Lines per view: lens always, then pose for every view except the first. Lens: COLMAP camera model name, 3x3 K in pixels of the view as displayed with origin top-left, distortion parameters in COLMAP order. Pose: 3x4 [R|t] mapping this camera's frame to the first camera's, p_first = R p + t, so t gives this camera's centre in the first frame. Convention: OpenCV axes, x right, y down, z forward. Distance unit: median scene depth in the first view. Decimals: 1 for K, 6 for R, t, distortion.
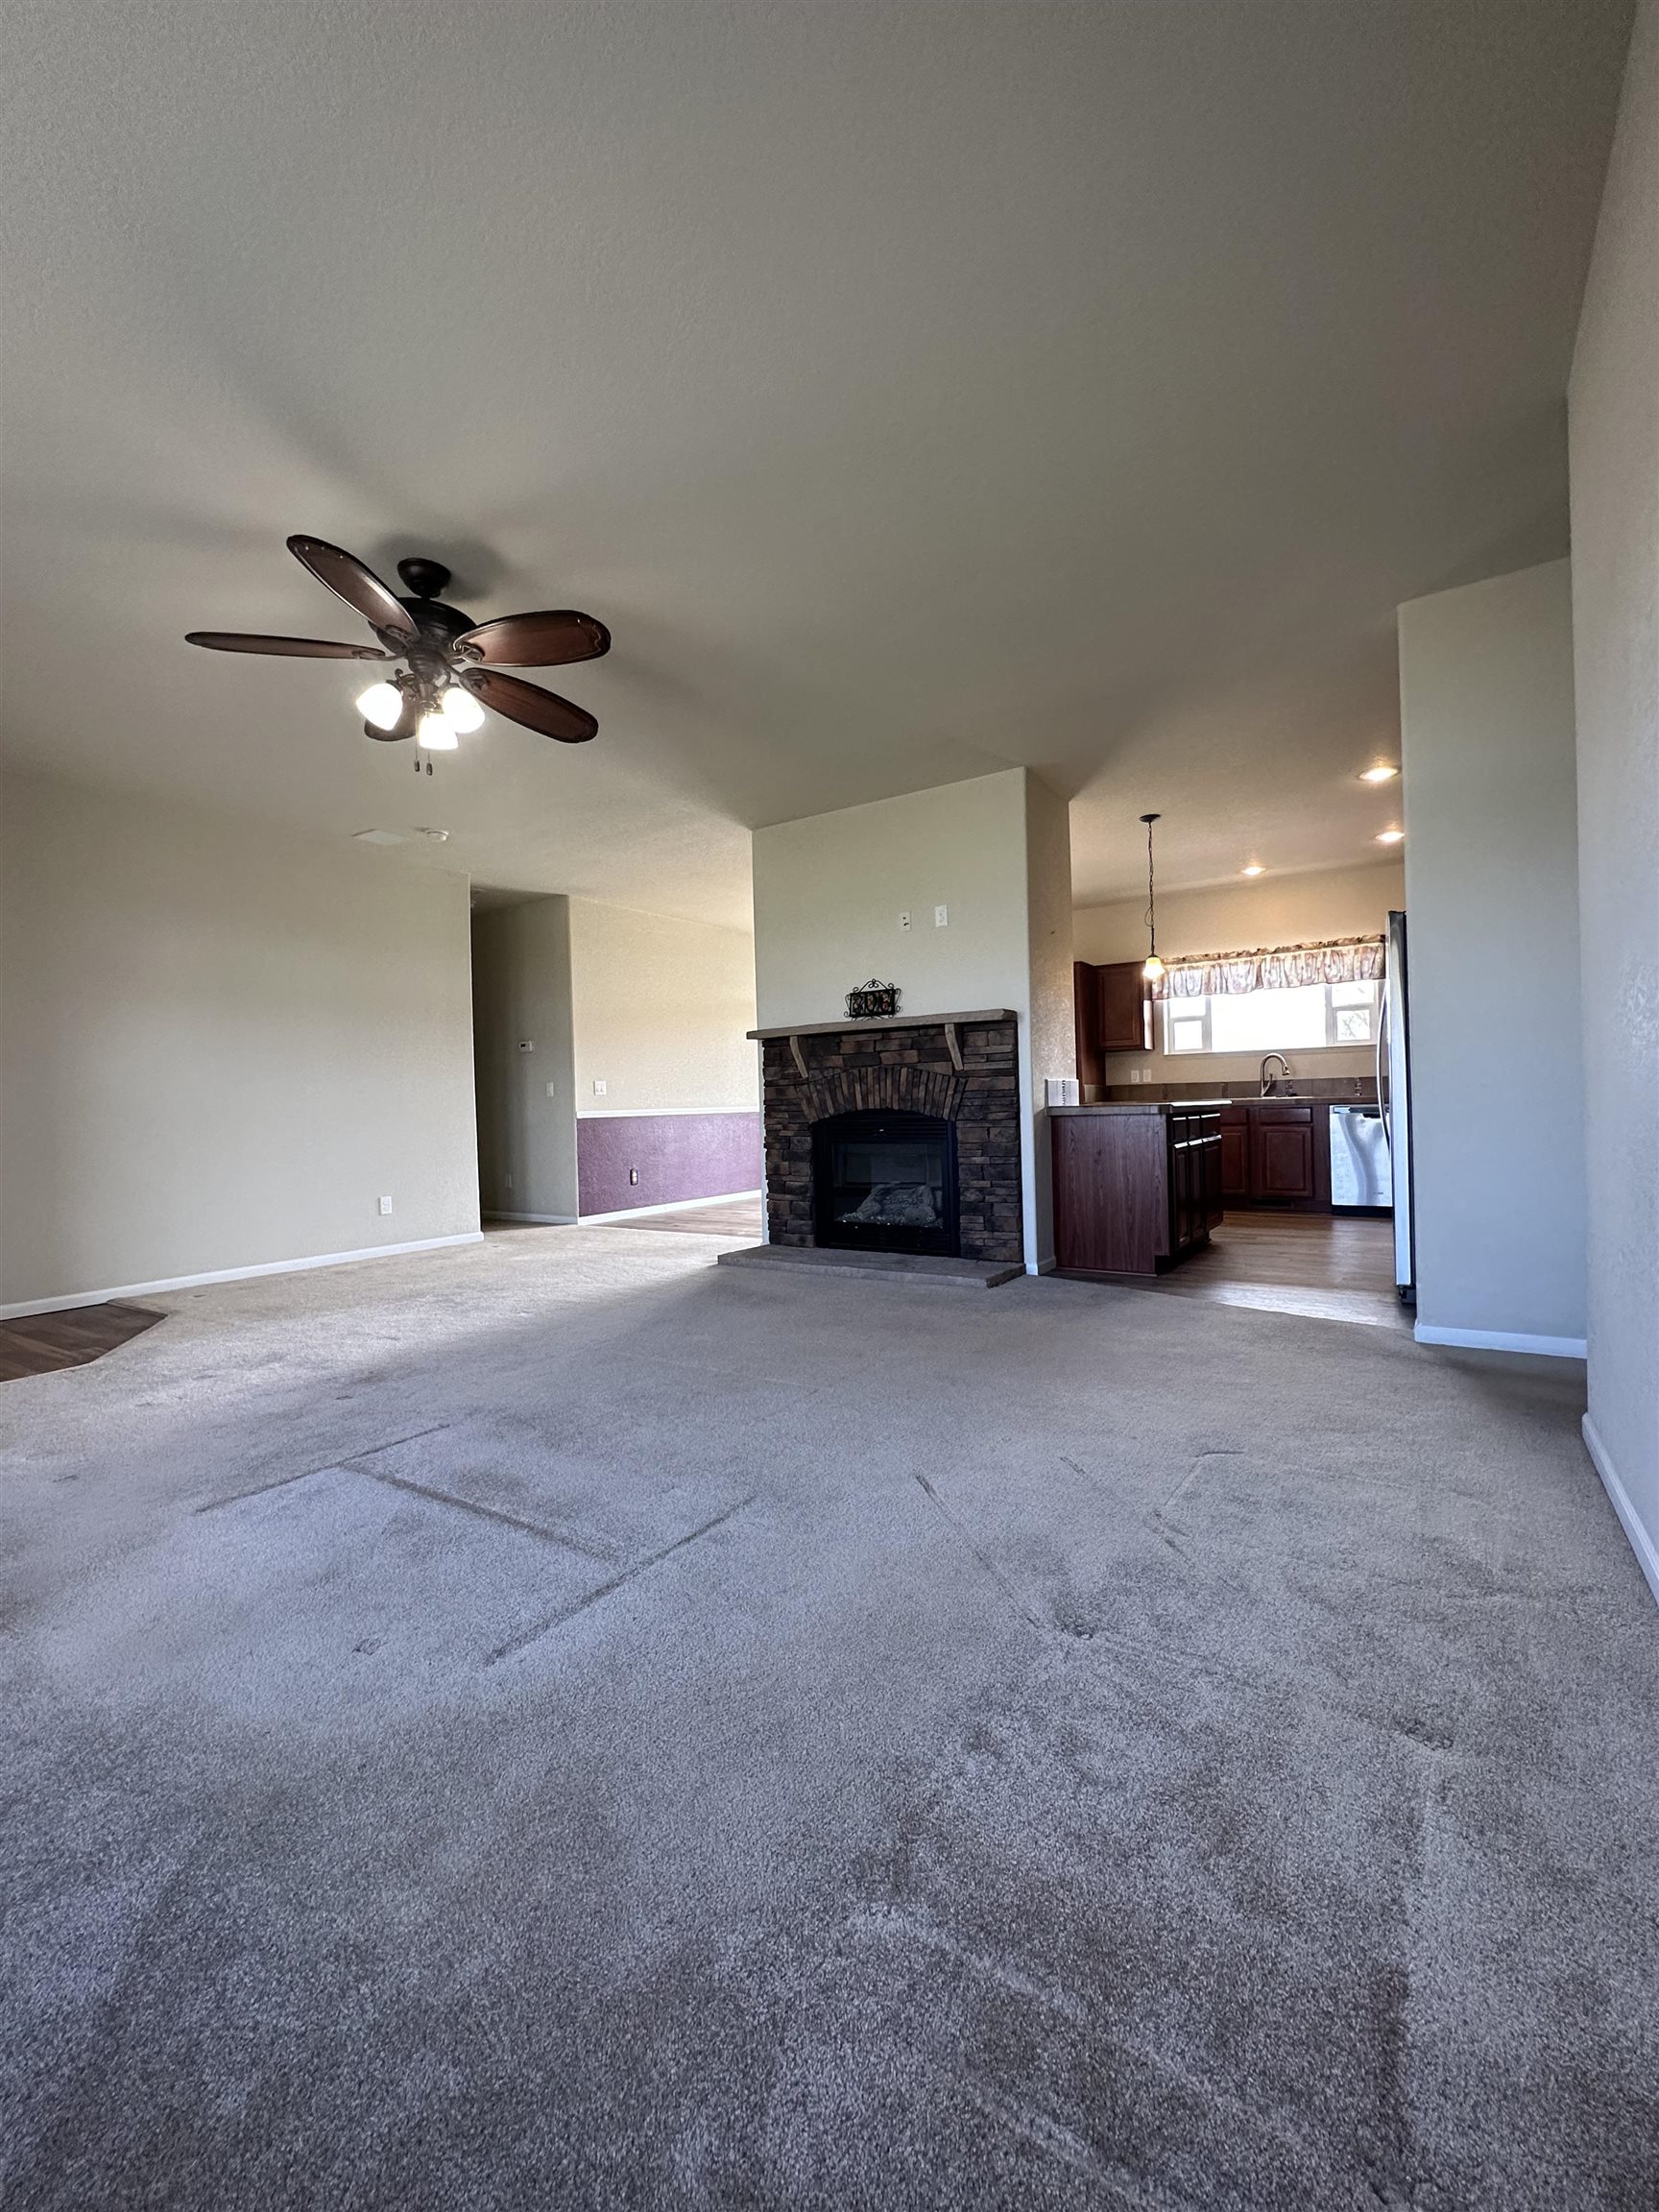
lens RADIAL K [[916.2, 0, 836.5], [0, 916.2, 1109.9], [0, 0, 1]] dist [-0.000756, 0.000636]
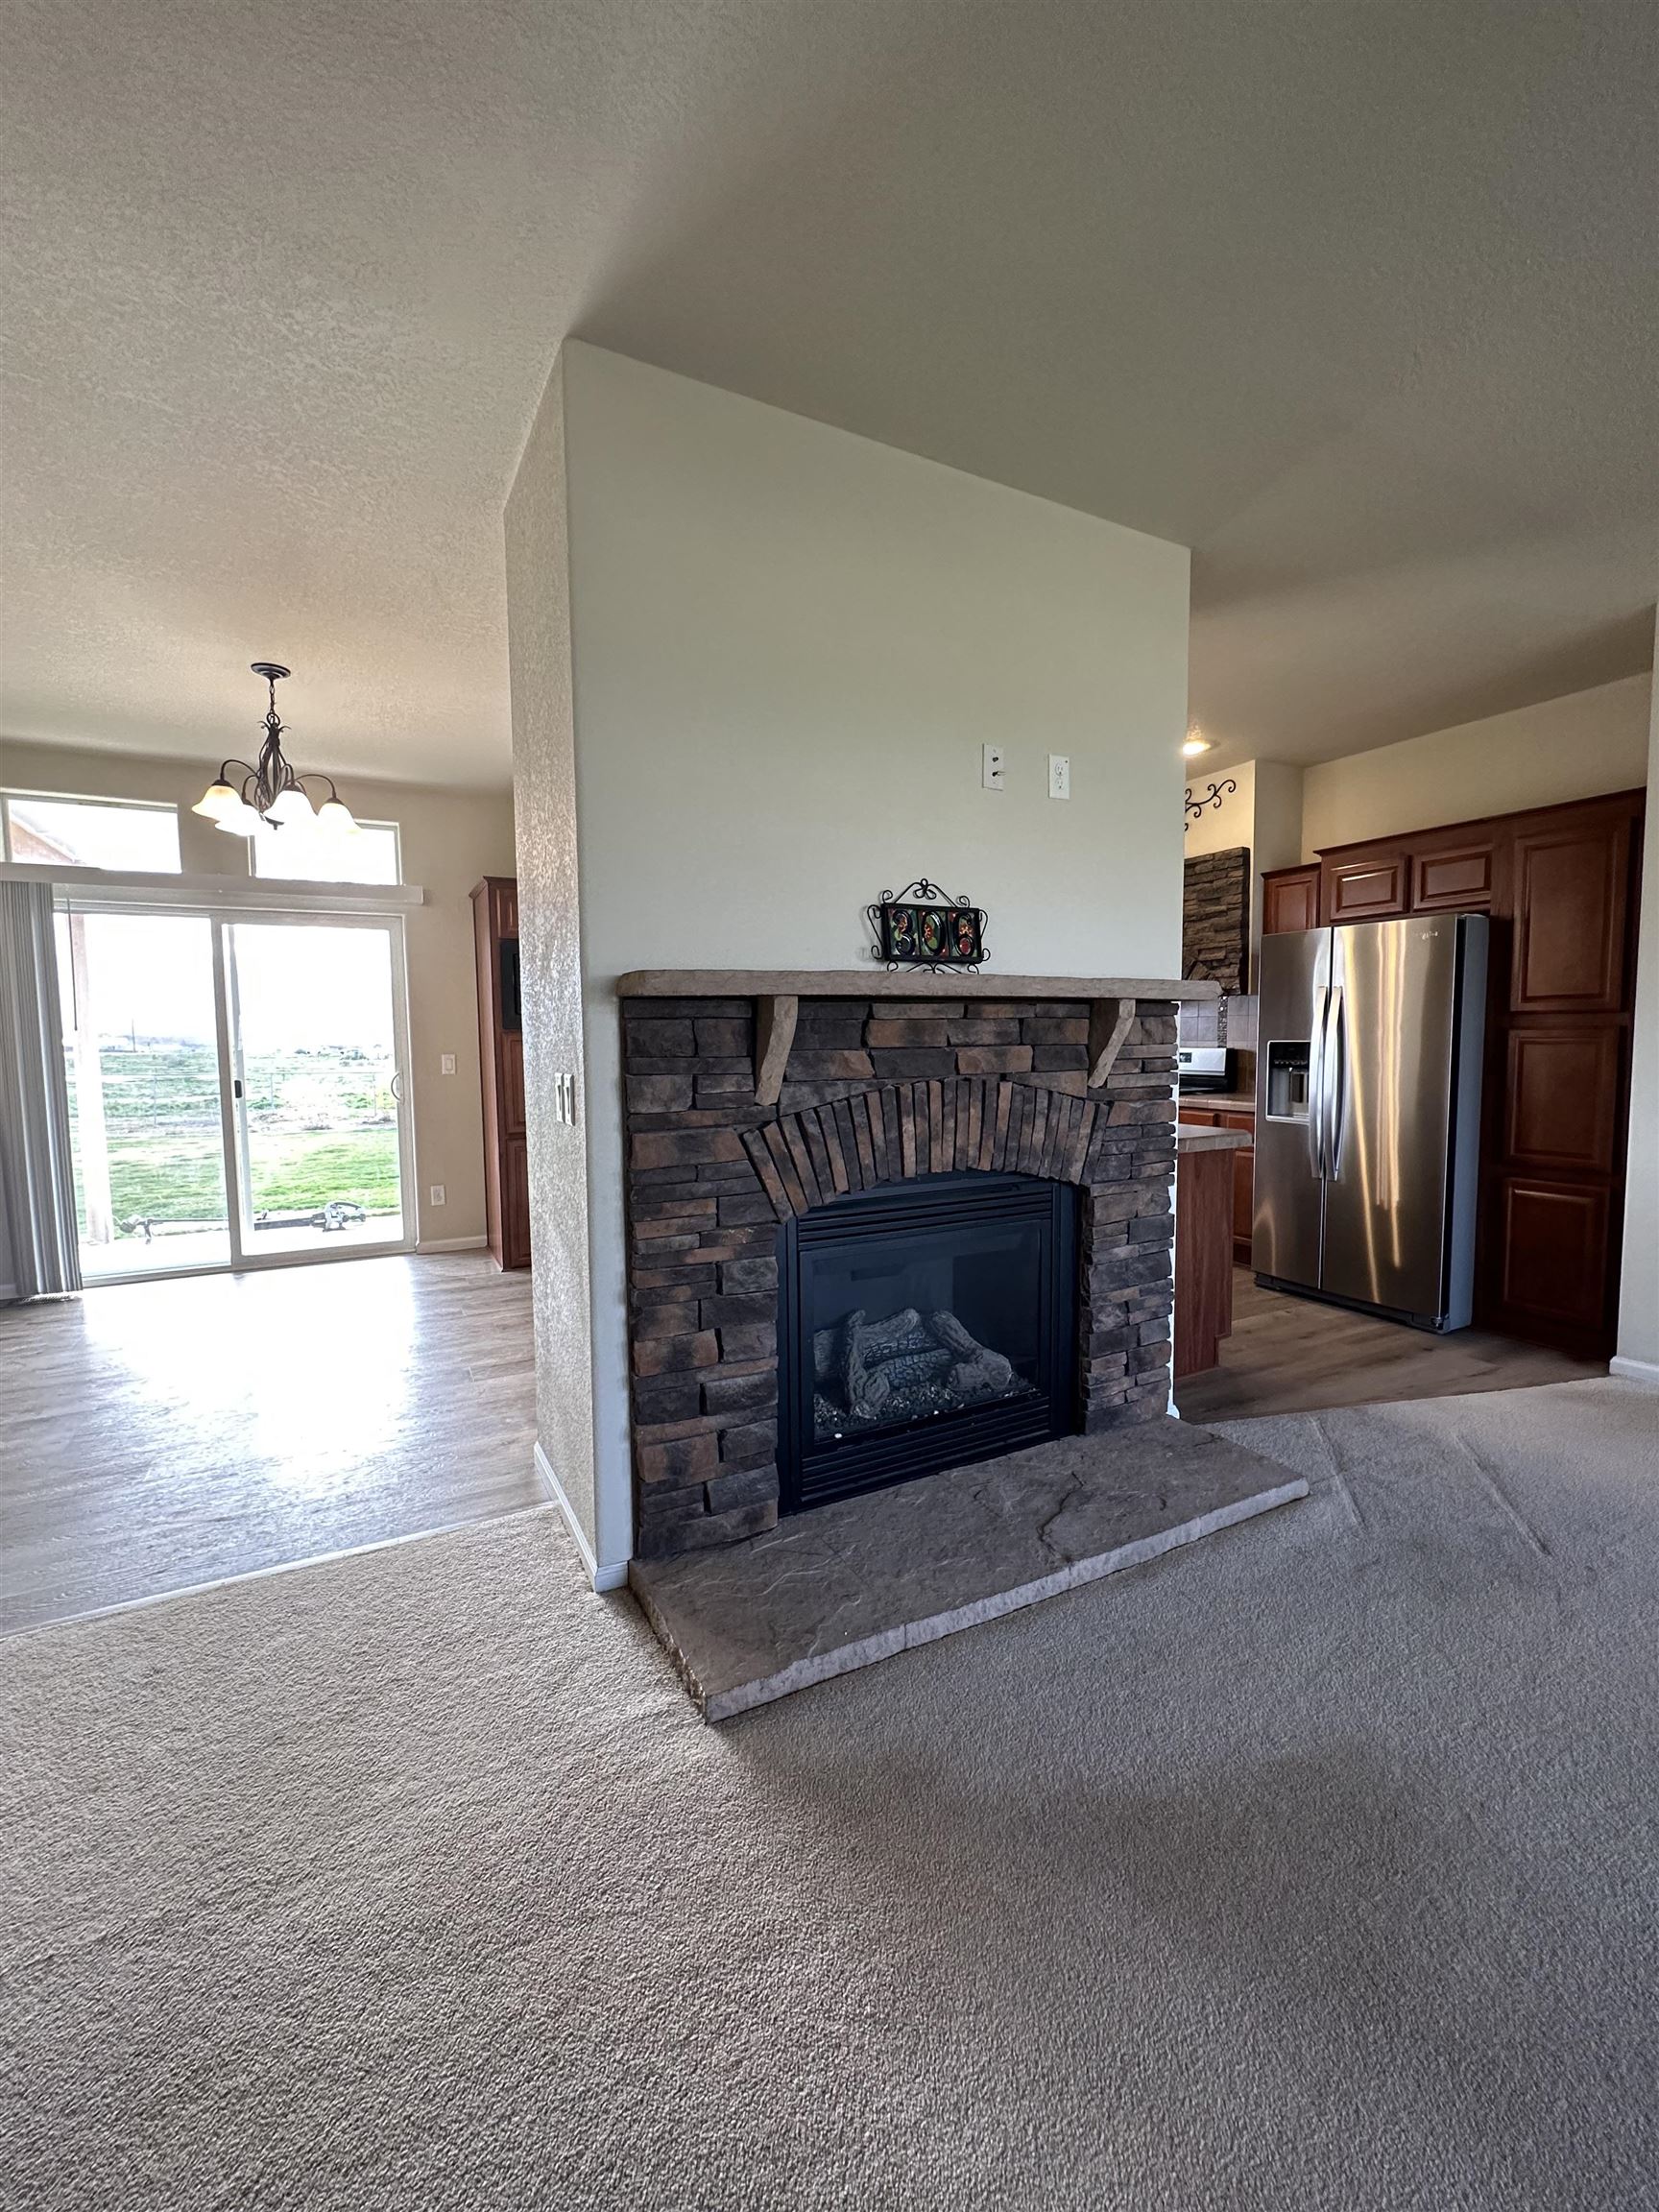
lens RADIAL K [[916.2, 0, 837.4], [0, 916.2, 1108.1], [0, 0, 1]] dist [-0.000756, 0.000636]
pose [[0.483057, -0.049240, 0.874203, -0.352802], [0.003504, 0.998518, 0.054306, -0.054046], [-0.875582, -0.023169, 0.482514, 0.782003]]
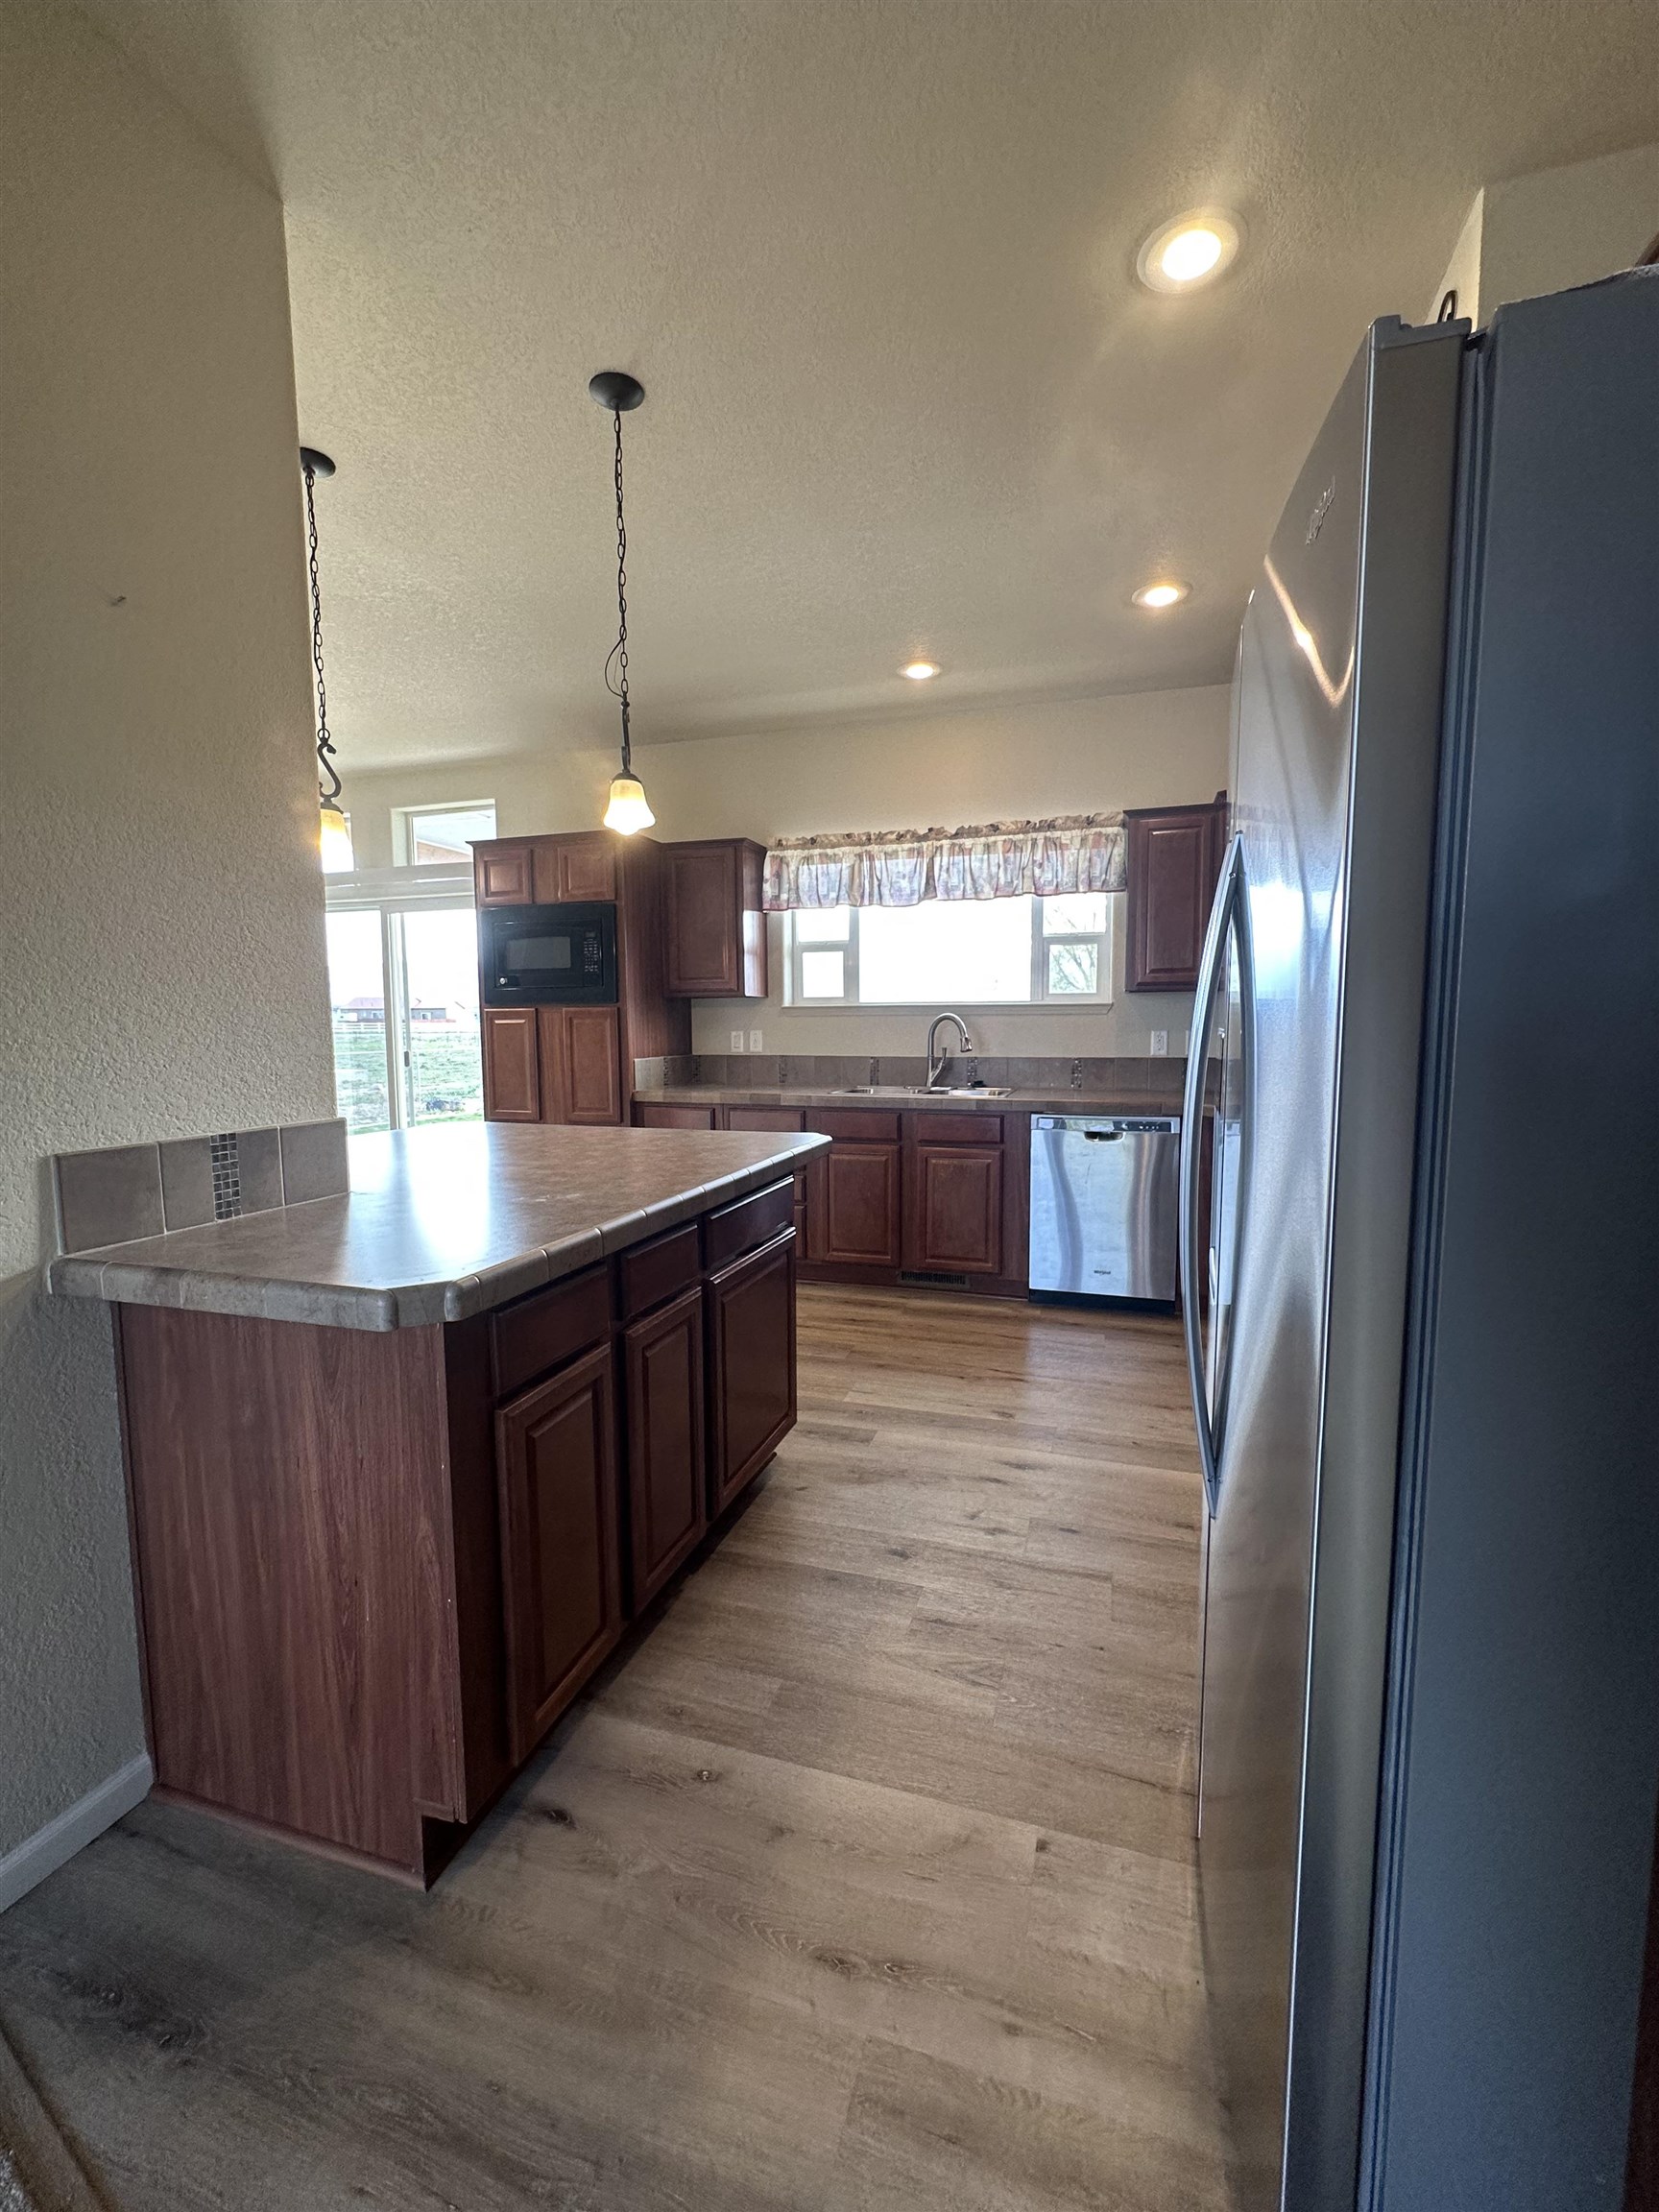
lens RADIAL K [[916.2, 0, 833.1], [0, 916.2, 1107.3], [0, 0, 1]] dist [-0.000756, 0.000636]
pose [[0.962199, -0.004006, 0.272318, 0.333181], [-0.018951, 0.996483, 0.081620, -0.064342], [-0.271687, -0.083696, 0.958739, 0.614783]]
